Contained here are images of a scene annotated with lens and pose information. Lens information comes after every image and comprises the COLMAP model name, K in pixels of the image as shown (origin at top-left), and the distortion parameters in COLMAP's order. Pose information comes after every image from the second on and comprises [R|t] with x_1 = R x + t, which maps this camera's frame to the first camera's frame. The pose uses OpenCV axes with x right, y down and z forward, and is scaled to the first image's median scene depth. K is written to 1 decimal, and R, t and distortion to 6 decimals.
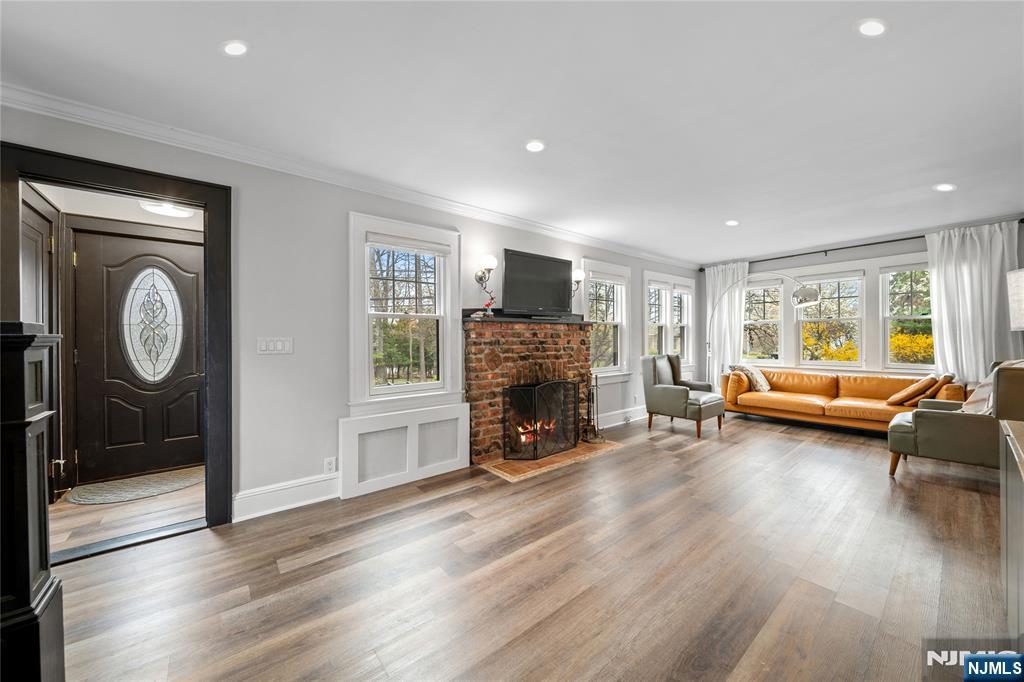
lens RADIAL K [[366.6, 0, 515.3], [0, 366.6, 339.5], [0, 0, 1]] dist [-0.006600, -0.000089]
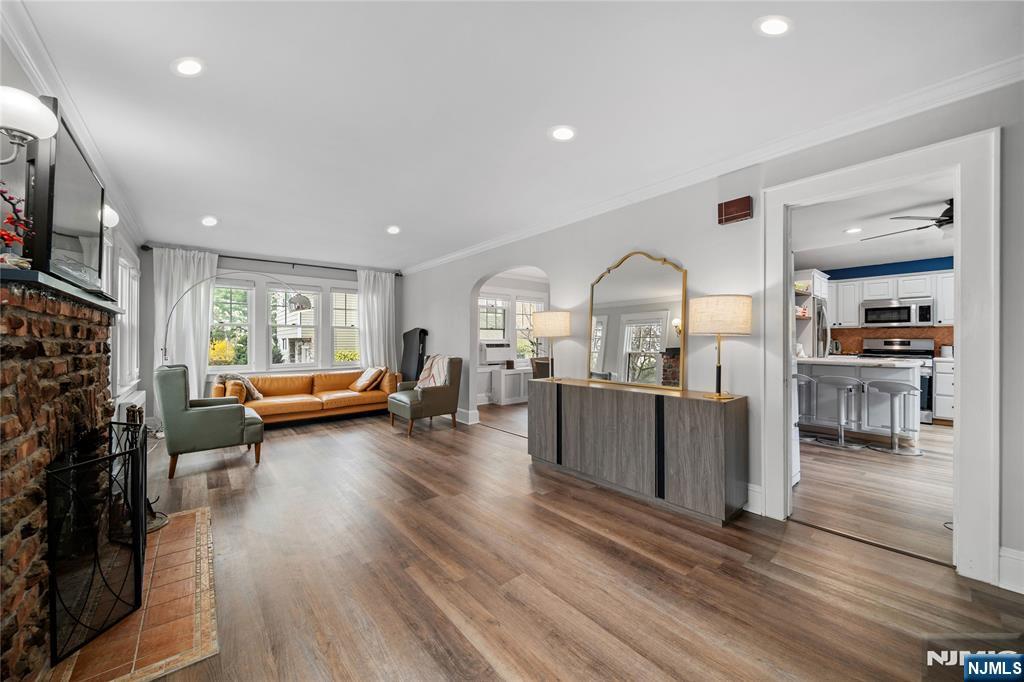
lens RADIAL K [[366.6, 0, 505.7], [0, 366.6, 343.2], [0, 0, 1]] dist [-0.006600, -0.000089]
pose [[0.006280, 0.001966, 0.999978, -0.395048], [0.003814, 0.999991, -0.001990, 0.004303], [-0.999973, 0.003826, 0.006272, 0.543560]]
